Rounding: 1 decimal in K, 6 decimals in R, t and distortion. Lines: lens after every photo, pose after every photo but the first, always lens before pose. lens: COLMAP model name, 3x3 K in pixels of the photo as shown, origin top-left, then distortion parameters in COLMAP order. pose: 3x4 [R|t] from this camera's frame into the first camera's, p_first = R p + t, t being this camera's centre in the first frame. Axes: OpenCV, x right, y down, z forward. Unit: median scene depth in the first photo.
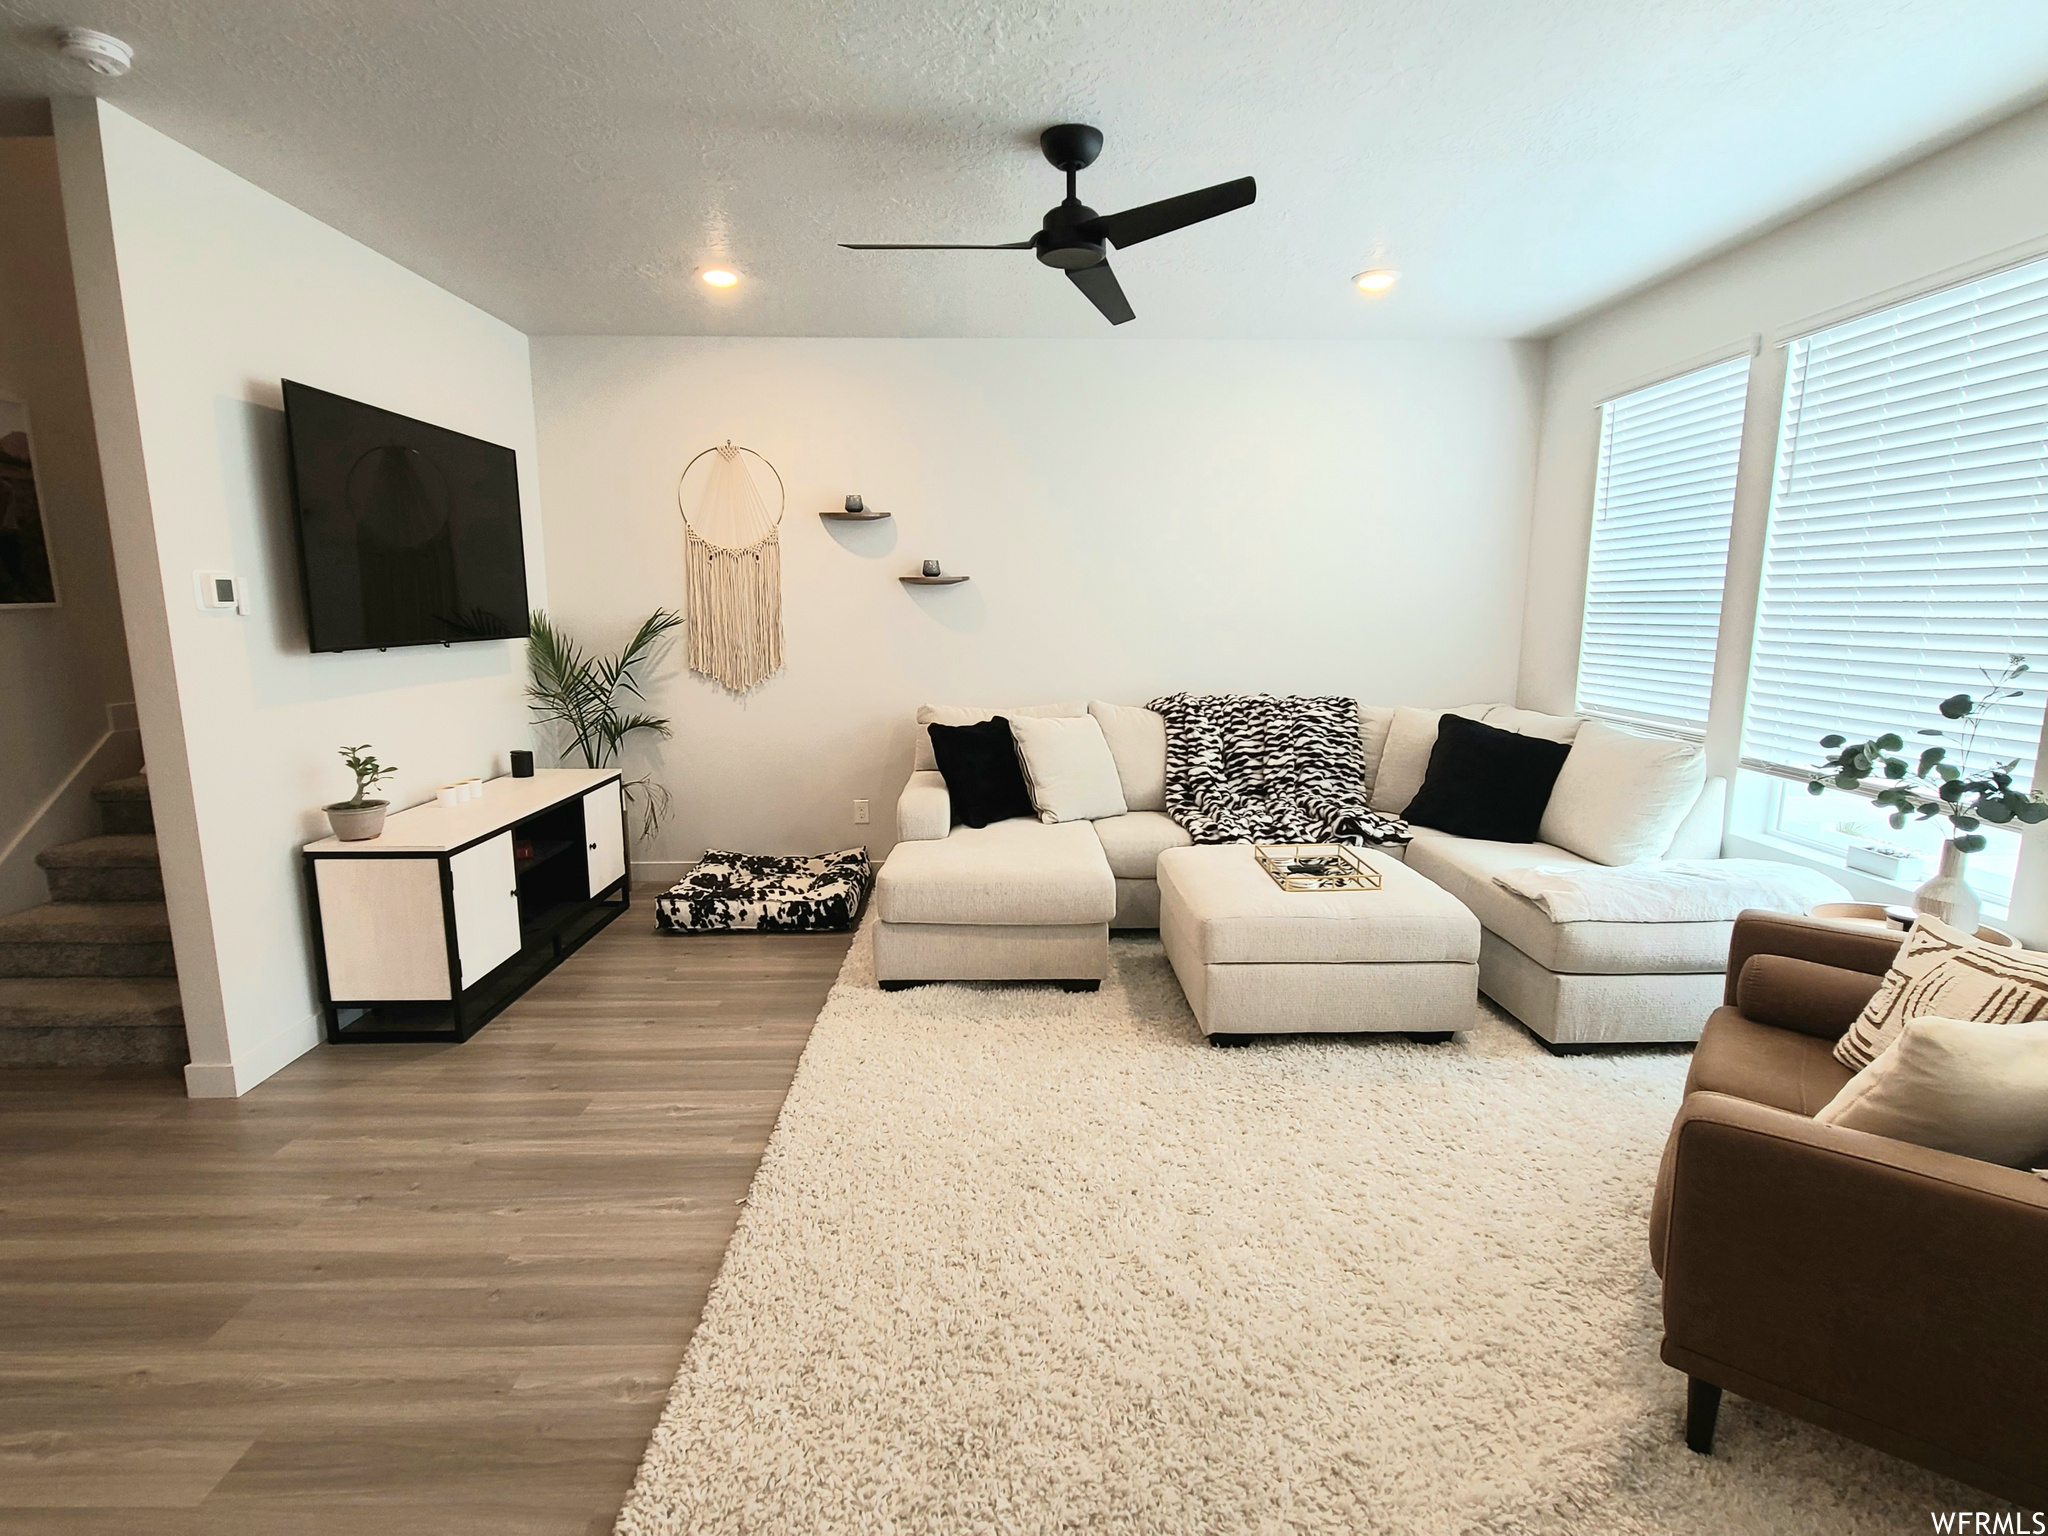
lens RADIAL K [[997.1, 0, 1019.4], [0, 997.1, 770.6], [0, 0, 1]] dist [0.002286, -0.001151]
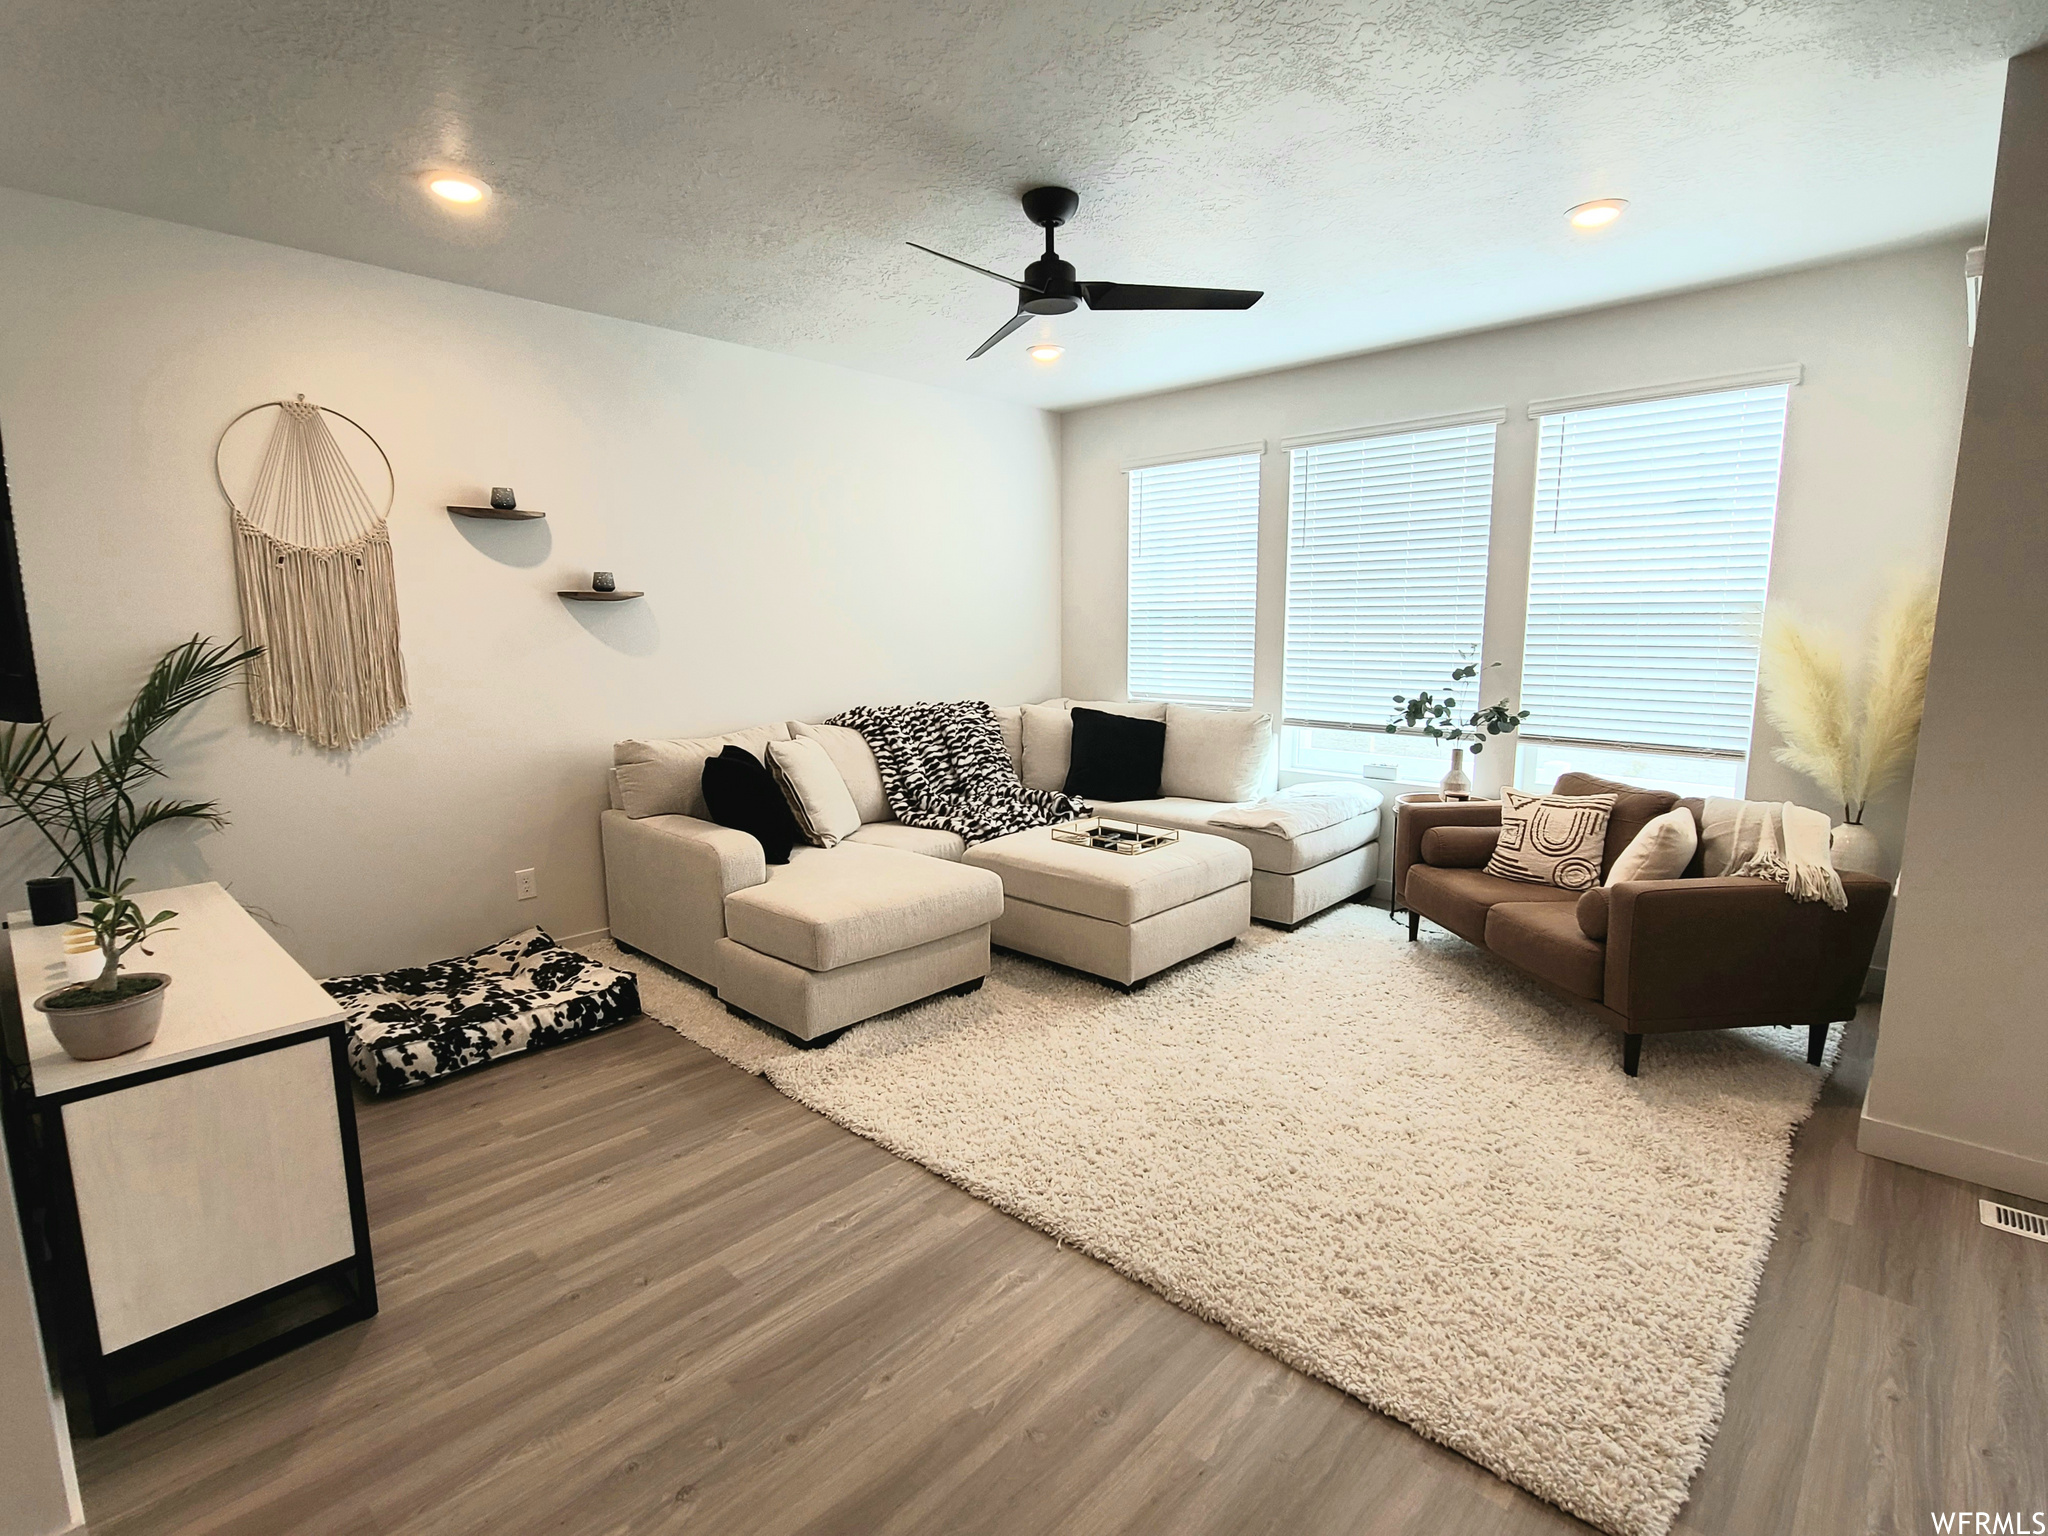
lens RADIAL K [[997.1, 0, 1019.4], [0, 997.1, 770.6], [0, 0, 1]] dist [0.002286, -0.001151]
pose [[0.696765, -0.114135, 0.708161, -0.519040], [0.126908, 0.991300, 0.034903, -0.031677], [-0.705984, 0.065552, 0.705188, 0.181359]]
